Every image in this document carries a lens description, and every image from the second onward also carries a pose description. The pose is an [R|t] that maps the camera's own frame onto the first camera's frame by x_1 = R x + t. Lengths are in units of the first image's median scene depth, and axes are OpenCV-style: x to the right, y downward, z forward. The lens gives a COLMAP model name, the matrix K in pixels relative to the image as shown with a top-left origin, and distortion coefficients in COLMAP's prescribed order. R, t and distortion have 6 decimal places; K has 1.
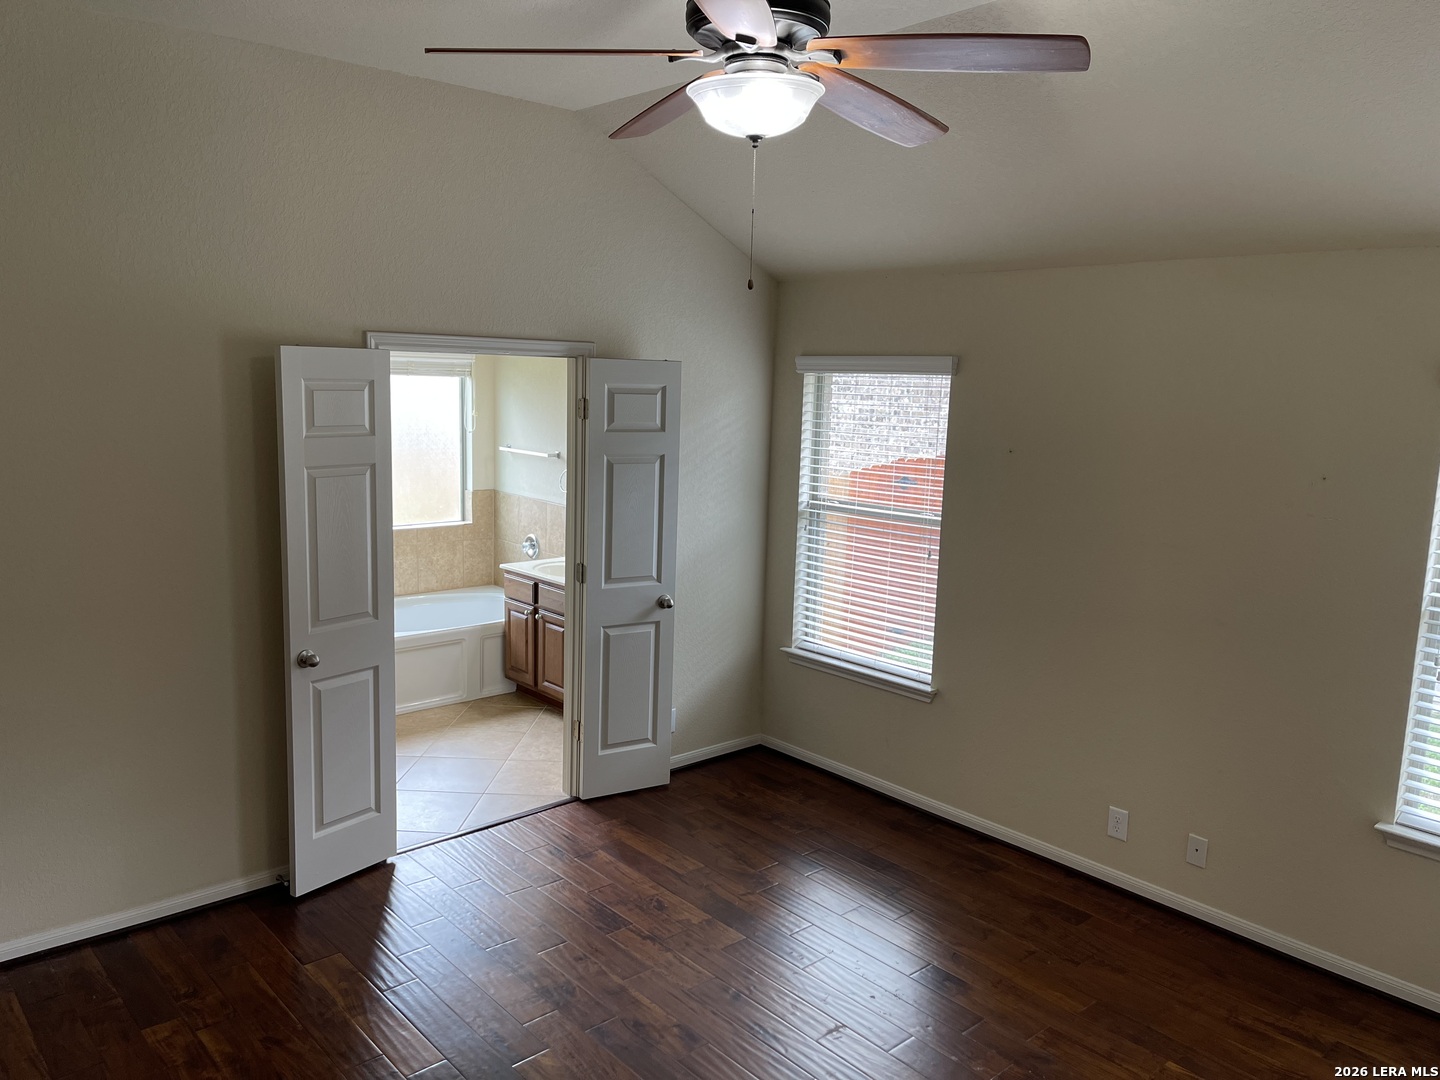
lens RADIAL K [[1083.0, 0, 720.3], [0, 1083.0, 534.1], [0, 0, 1]] dist [0.056874, -0.002838]
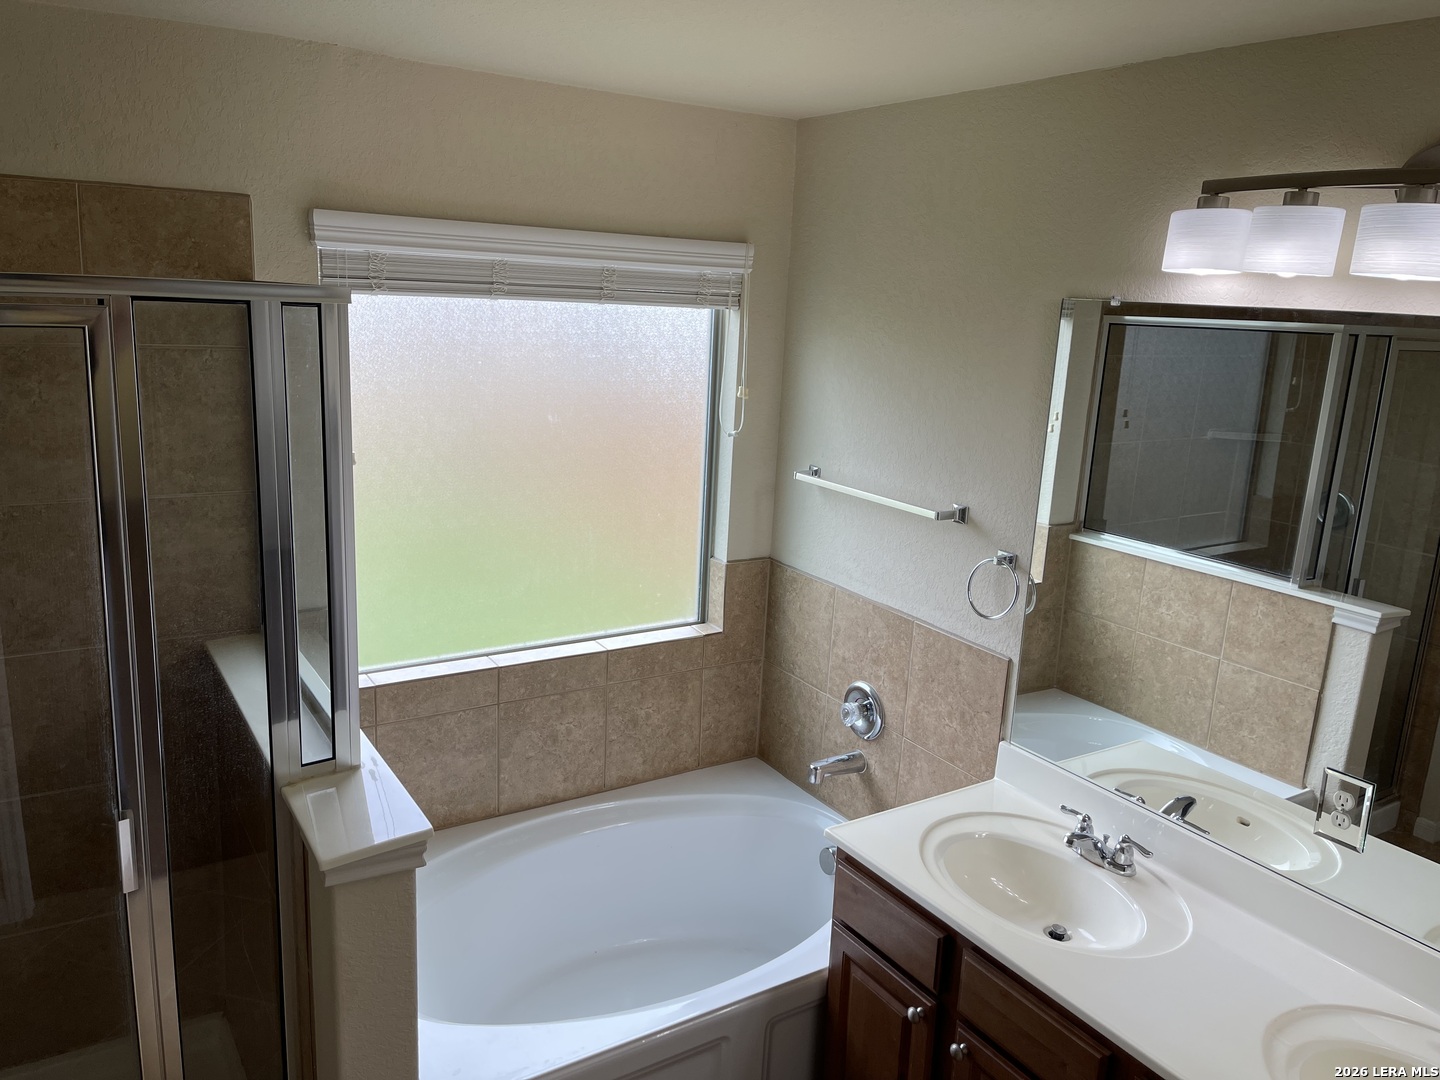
lens RADIAL K [[1083.0, 0, 720.8], [0, 1083.0, 543.1], [0, 0, 1]] dist [0.056874, -0.002838]
pose [[0.987093, 0.055528, -0.150211, -0.165224], [-0.044628, 0.996185, 0.074991, -0.082930], [0.153802, -0.067319, 0.985806, 0.561208]]
